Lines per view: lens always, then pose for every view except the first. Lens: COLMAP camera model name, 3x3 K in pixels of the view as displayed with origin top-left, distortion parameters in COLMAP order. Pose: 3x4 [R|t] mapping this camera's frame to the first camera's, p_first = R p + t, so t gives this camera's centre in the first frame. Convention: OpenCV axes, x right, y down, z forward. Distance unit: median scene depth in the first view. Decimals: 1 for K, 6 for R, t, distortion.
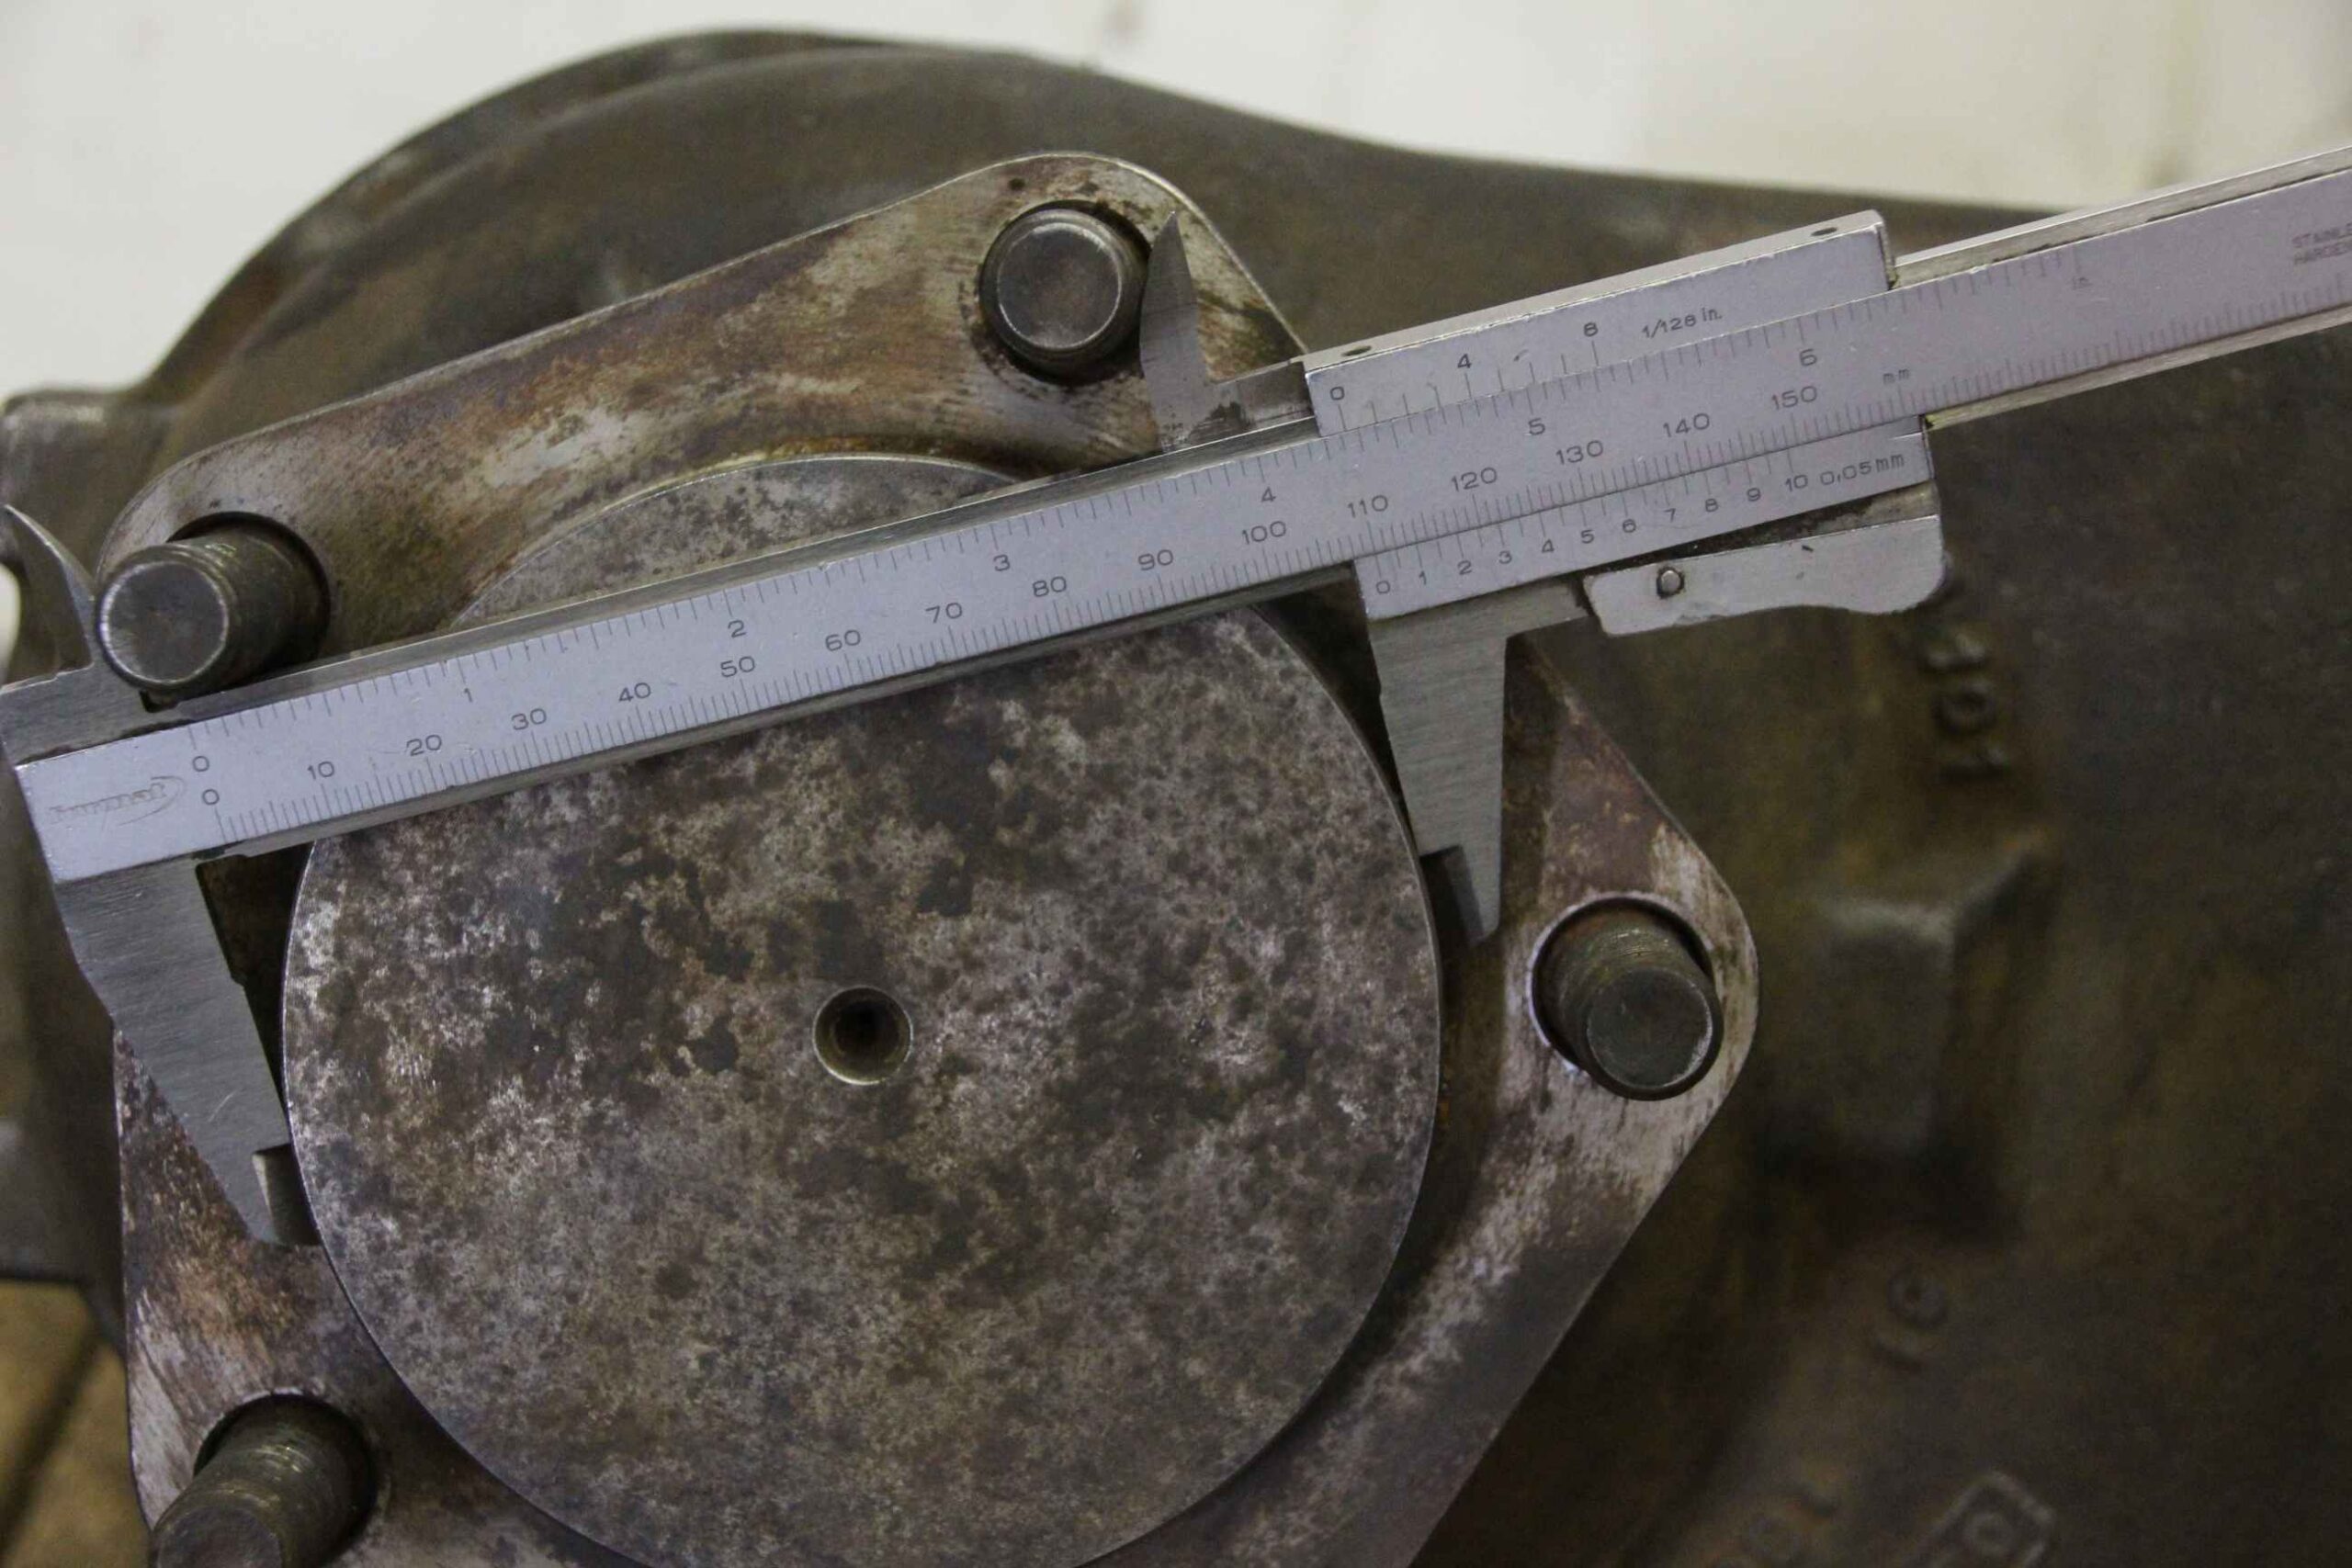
lens RADIAL K [[5184.3, 0, 1176.0], [0, 5184.3, 784.0], [0, 0, 1]] dist [0.441388, 0.148386]
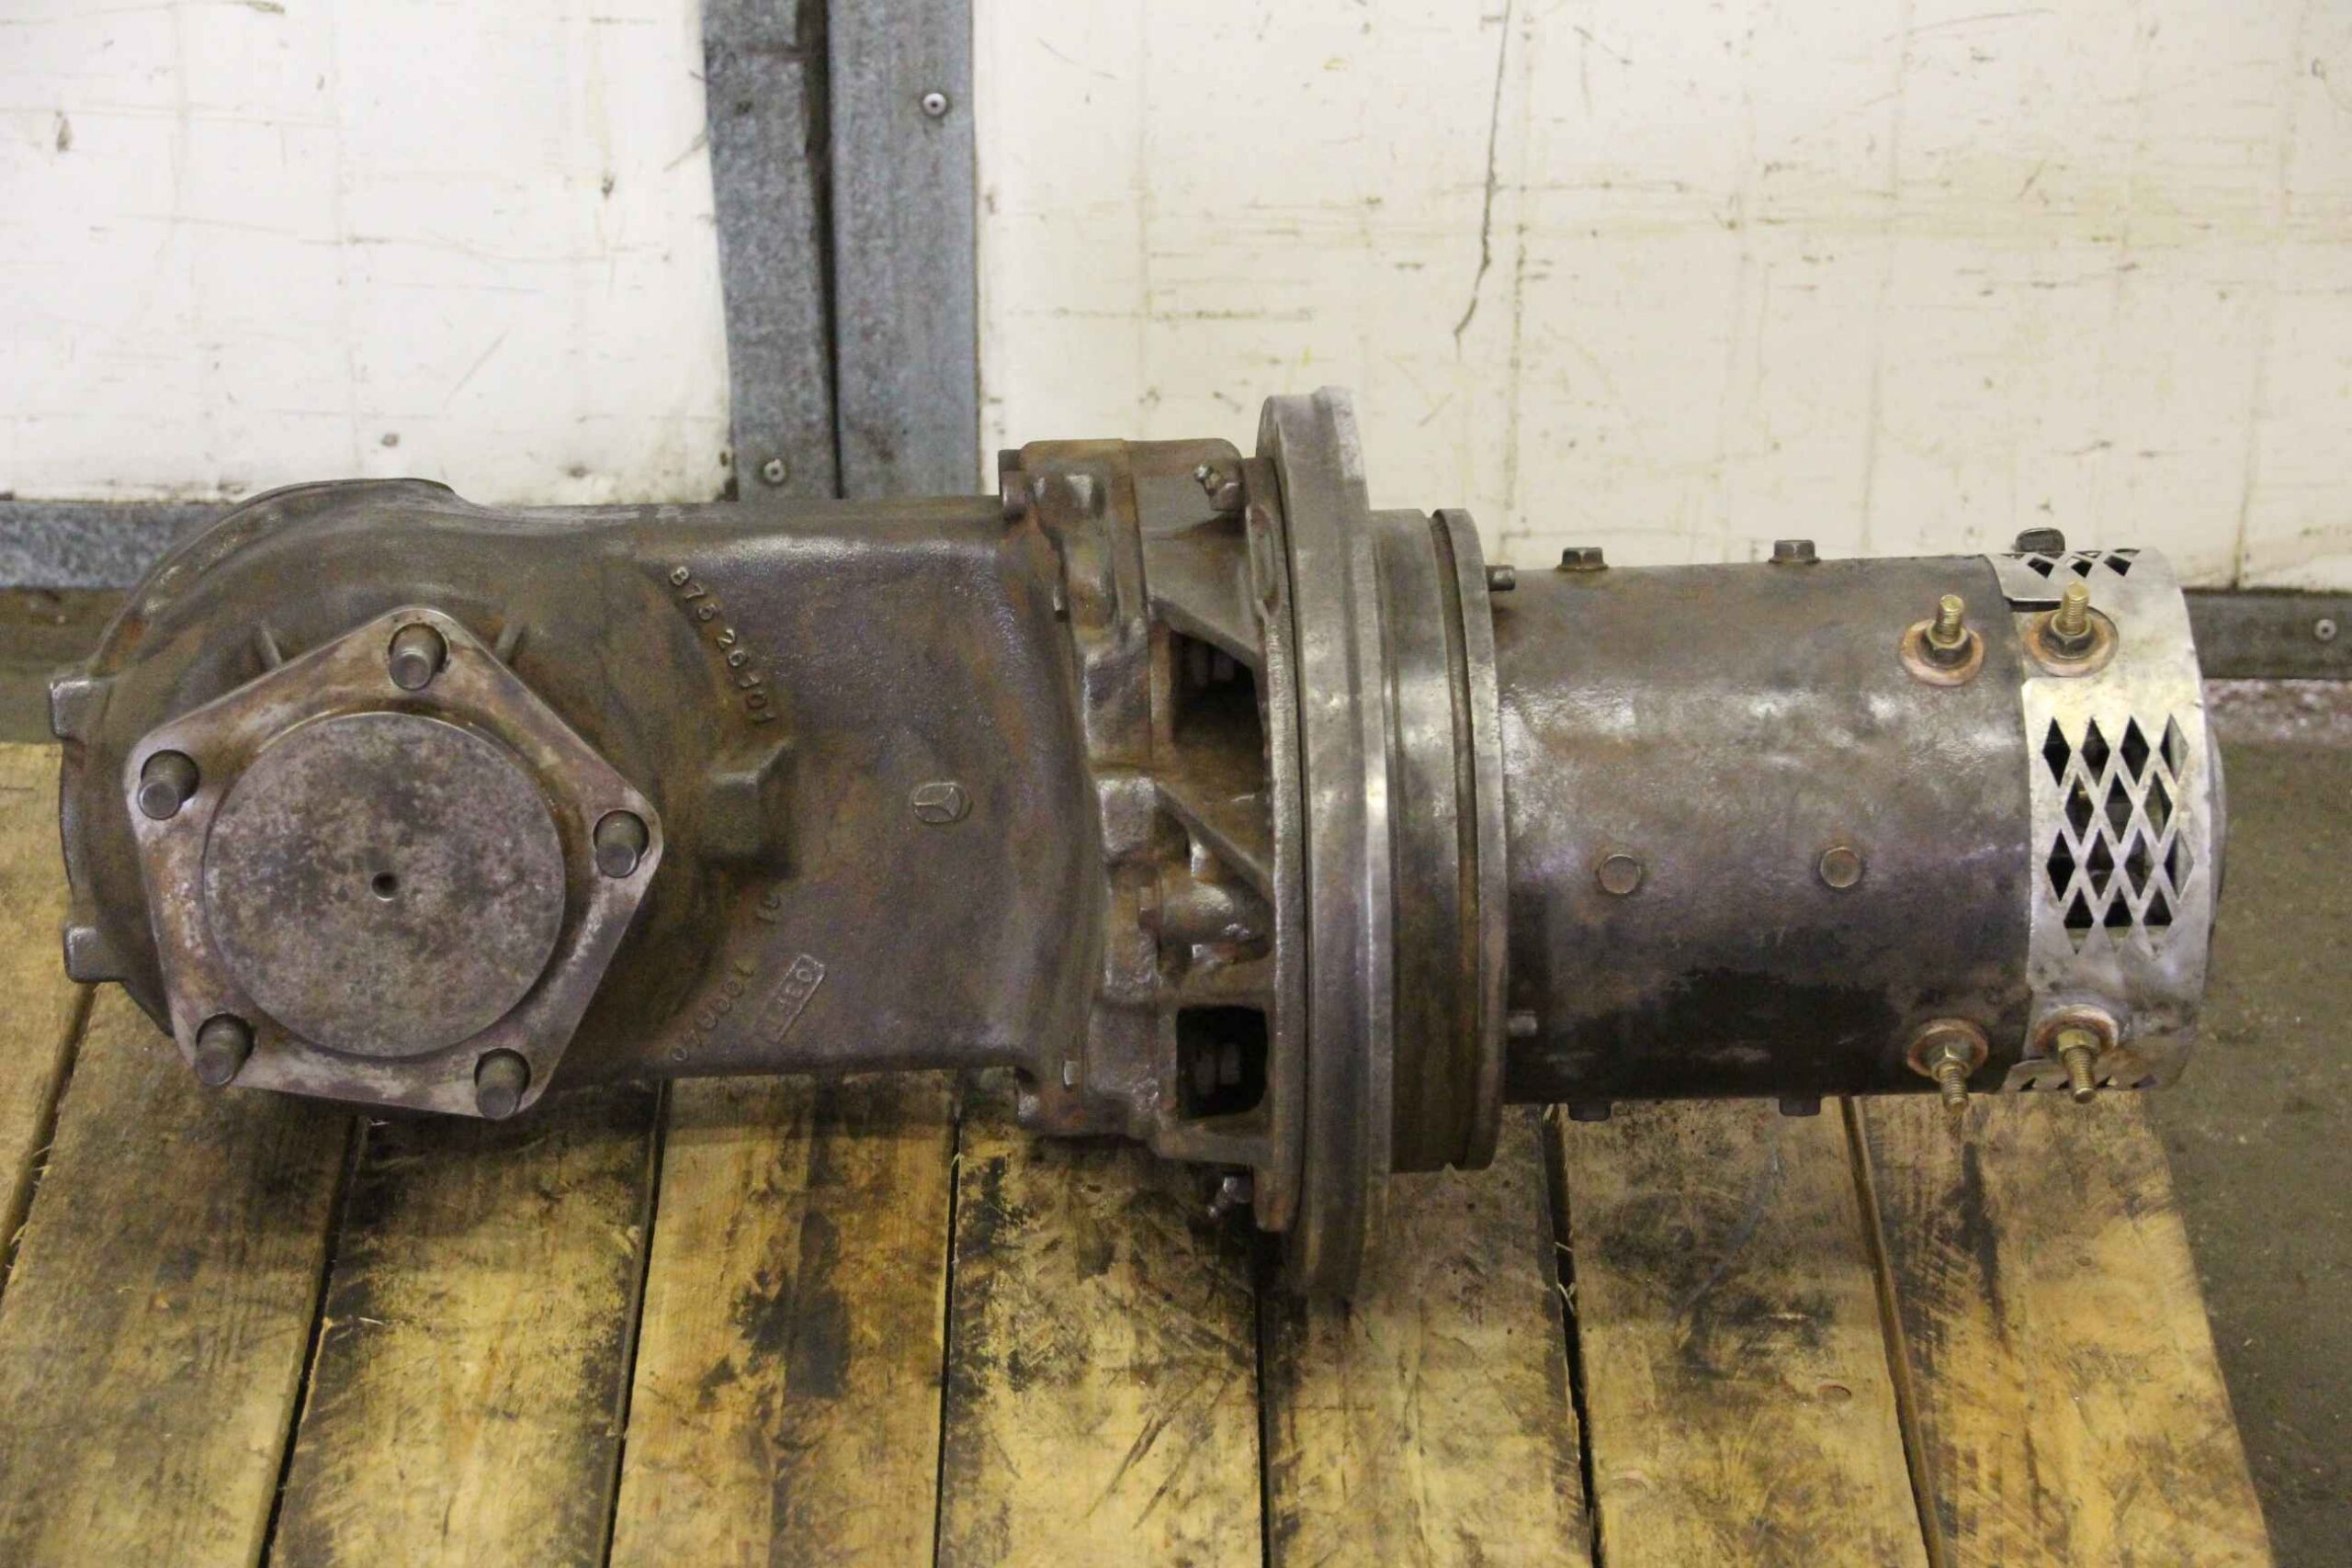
lens RADIAL K [[5601.3, 0, 1134.0], [0, 5601.3, 781.6], [0, 0, 1]] dist [0.588123, -0.573504]
pose [[0.989093, -0.135537, 0.057657, 0.208432], [0.128213, 0.984950, 0.115911, -0.368010], [-0.072500, -0.107255, 0.991585, -2.553896]]
